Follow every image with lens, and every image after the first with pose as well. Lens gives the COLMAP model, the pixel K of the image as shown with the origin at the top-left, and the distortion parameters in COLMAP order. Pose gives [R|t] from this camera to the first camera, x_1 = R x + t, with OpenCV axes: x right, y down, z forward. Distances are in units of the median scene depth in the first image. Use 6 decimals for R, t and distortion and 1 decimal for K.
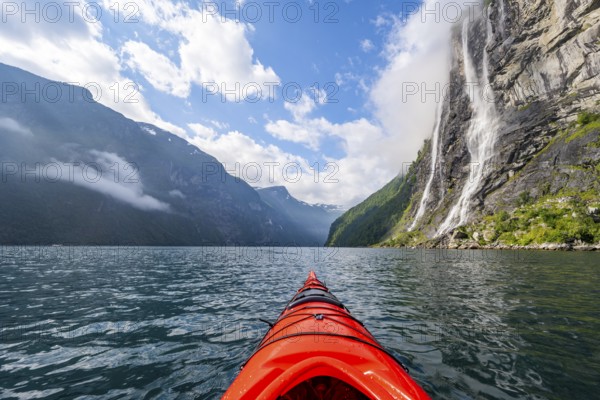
lens RADIAL K [[240.0, 0, 298.8], [0, 240.0, 200.0], [0, 0, 1]] dist [0.000245, -0.000032]
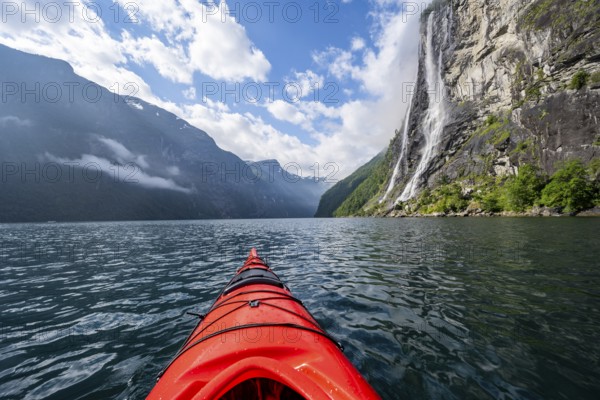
lens RADIAL K [[233.8, 0, 297.5], [0, 233.8, 202.6], [0, 0, 1]] dist [-0.000900, -0.000114]
pose [[0.999465, -0.019758, 0.026047, 0.045968], [0.016302, 0.991794, 0.126804, -0.044923], [-0.028338, -0.126311, 0.991586, -0.233443]]
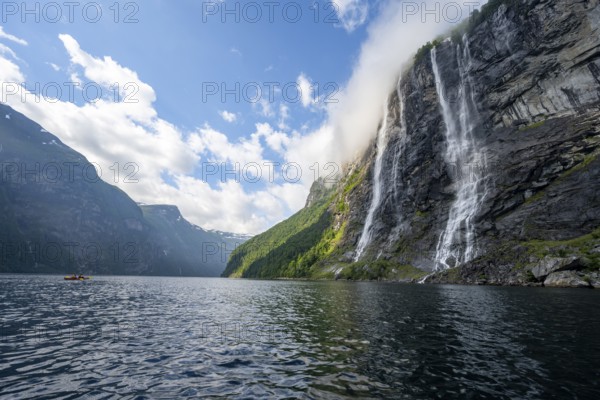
lens RADIAL K [[240.0, 0, 298.8], [0, 240.0, 200.0], [0, 0, 1]] dist [0.000245, -0.000032]
pose [[0.906664, 0.143448, 0.396715, -0.184221], [-0.094135, 0.985495, -0.141205, 0.103166], [-0.411216, 0.090680, 0.907016, 0.537578]]
